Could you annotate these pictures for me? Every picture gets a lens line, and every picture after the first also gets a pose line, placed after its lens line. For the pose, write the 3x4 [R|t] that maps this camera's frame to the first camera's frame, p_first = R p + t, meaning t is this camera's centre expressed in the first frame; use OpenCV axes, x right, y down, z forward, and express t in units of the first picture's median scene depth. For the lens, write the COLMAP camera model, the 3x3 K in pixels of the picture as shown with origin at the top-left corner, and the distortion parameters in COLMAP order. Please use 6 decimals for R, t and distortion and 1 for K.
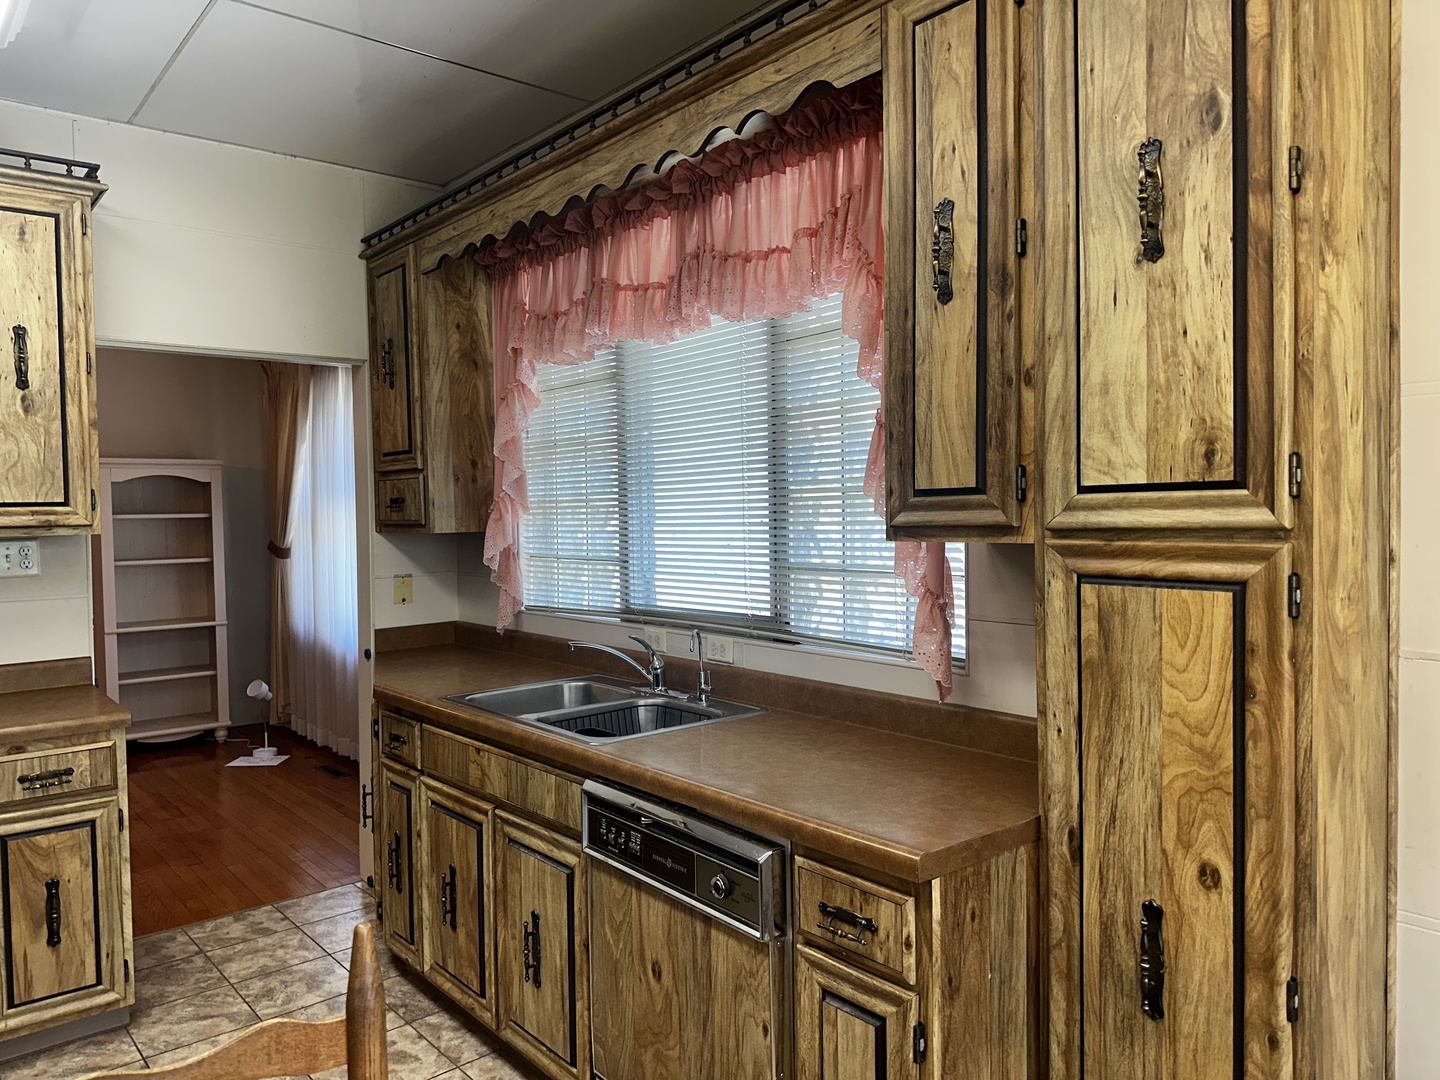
lens RADIAL K [[1005.6, 0, 710.6], [0, 1005.6, 543.2], [0, 0, 1]] dist [0.072515, -0.092945]
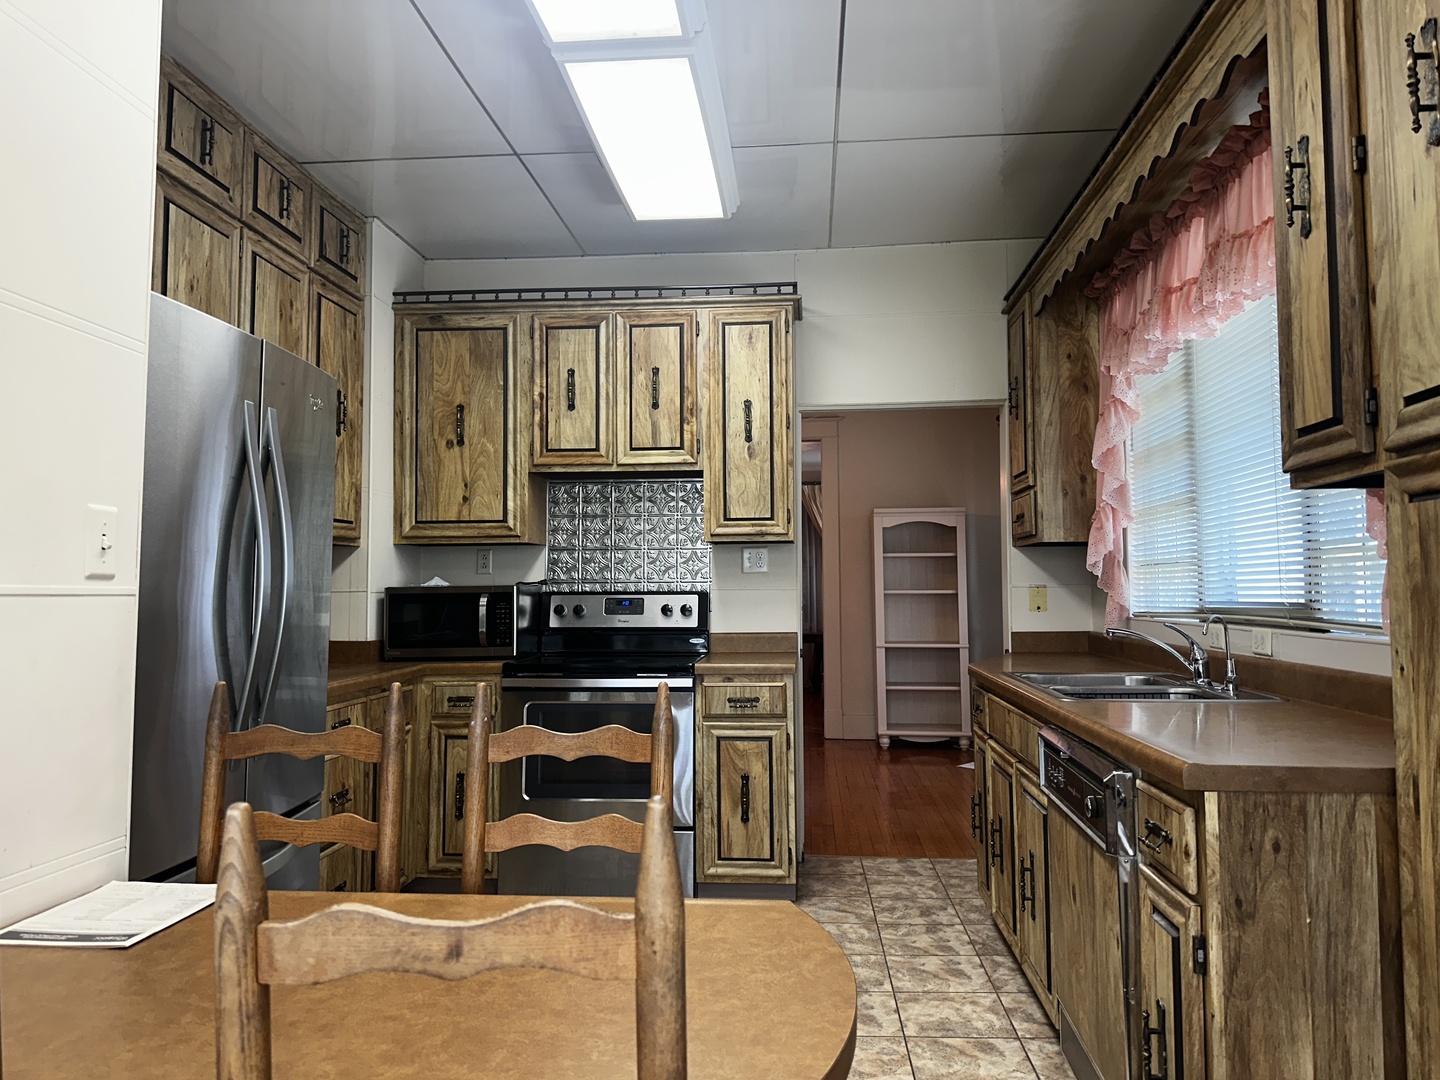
lens RADIAL K [[1005.6, 0, 722.4], [0, 1005.6, 536.2], [0, 0, 1]] dist [0.072515, -0.092945]
pose [[0.707006, -0.025970, -0.706731, 0.332898], [-0.030212, 0.997304, -0.066871, 0.086257], [0.706562, 0.068630, 0.704315, -0.048428]]
